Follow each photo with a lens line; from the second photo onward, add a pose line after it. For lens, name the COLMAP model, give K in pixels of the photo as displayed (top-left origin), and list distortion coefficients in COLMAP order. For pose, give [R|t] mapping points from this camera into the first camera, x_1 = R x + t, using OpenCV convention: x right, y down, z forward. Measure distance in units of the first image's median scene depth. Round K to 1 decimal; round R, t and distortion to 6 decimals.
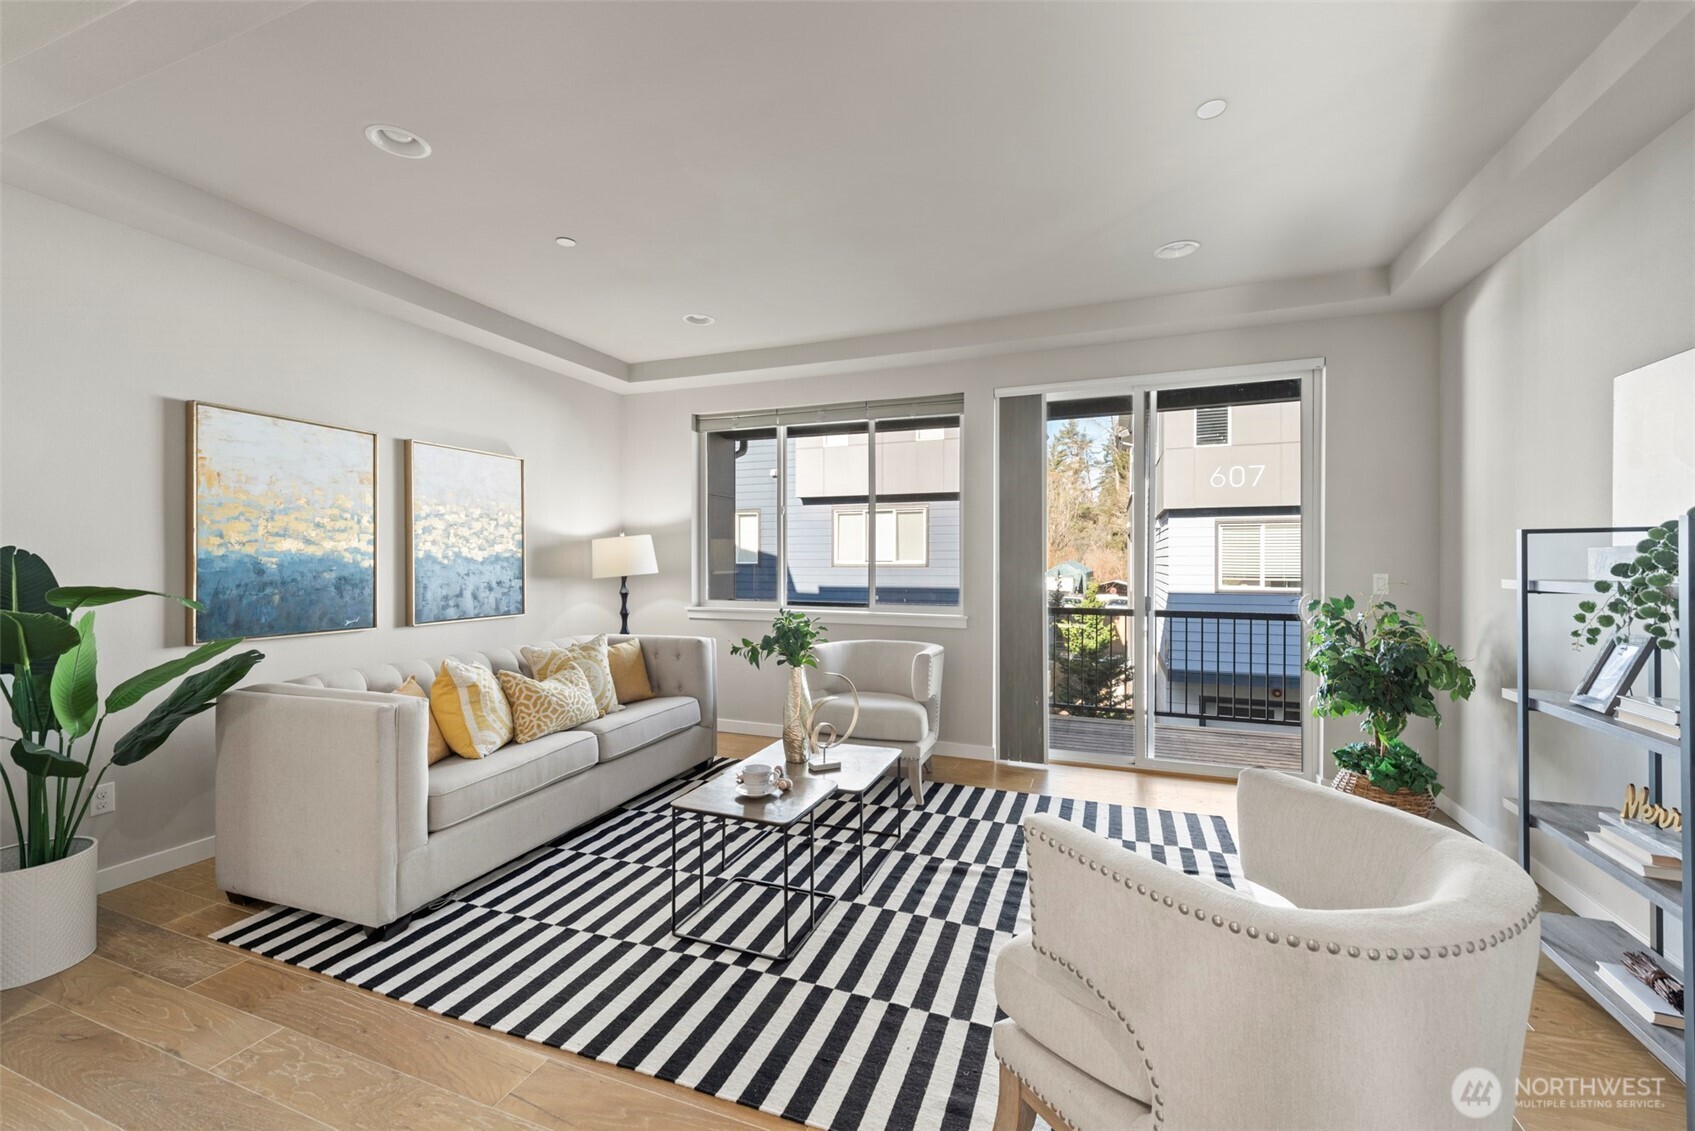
lens RADIAL K [[712.4, 0, 814.2], [0, 712.4, 562.6], [0, 0, 1]] dist [0.012035, -0.001939]
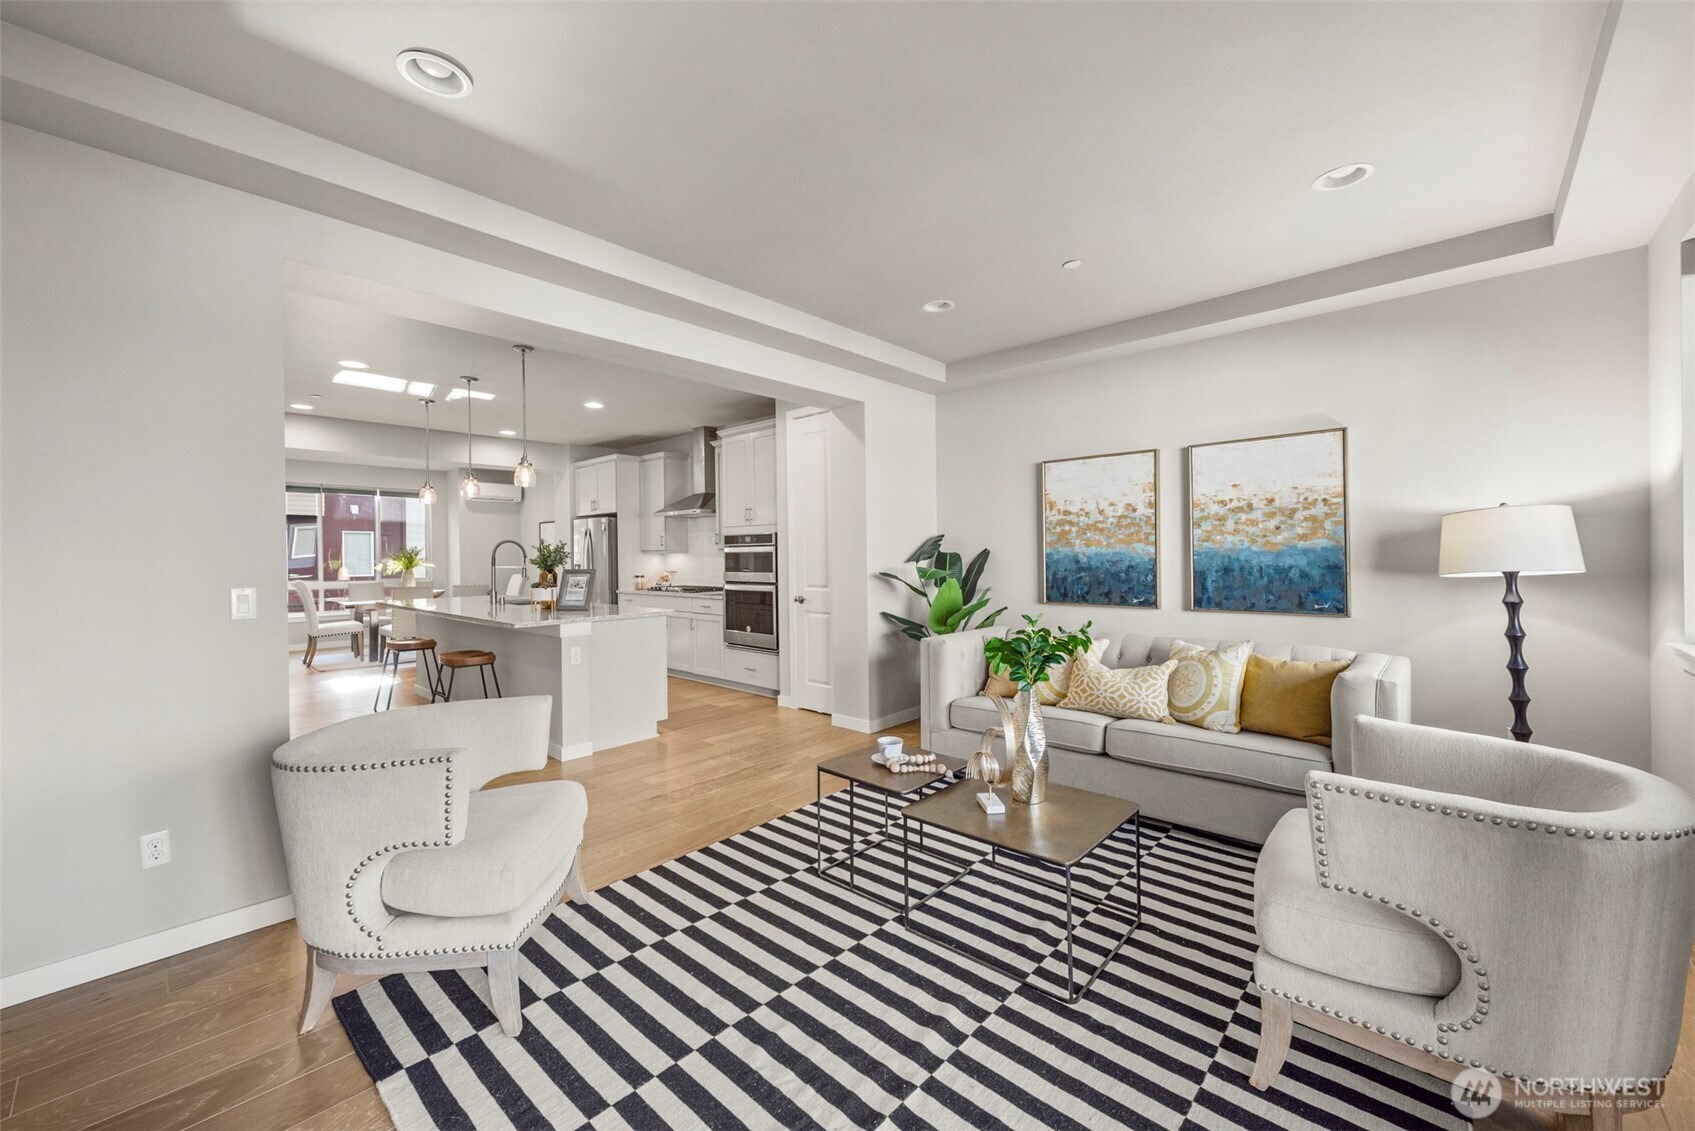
lens RADIAL K [[658.3, 0, 846.9], [0, 658.3, 558.6], [0, 0, 1]] dist [0.002662, -0.001568]
pose [[-0.346984, 0.008280, -0.937835, 0.532254], [0.008851, 0.999945, 0.005553, -0.004115], [0.937829, -0.006374, -0.347038, 0.751793]]
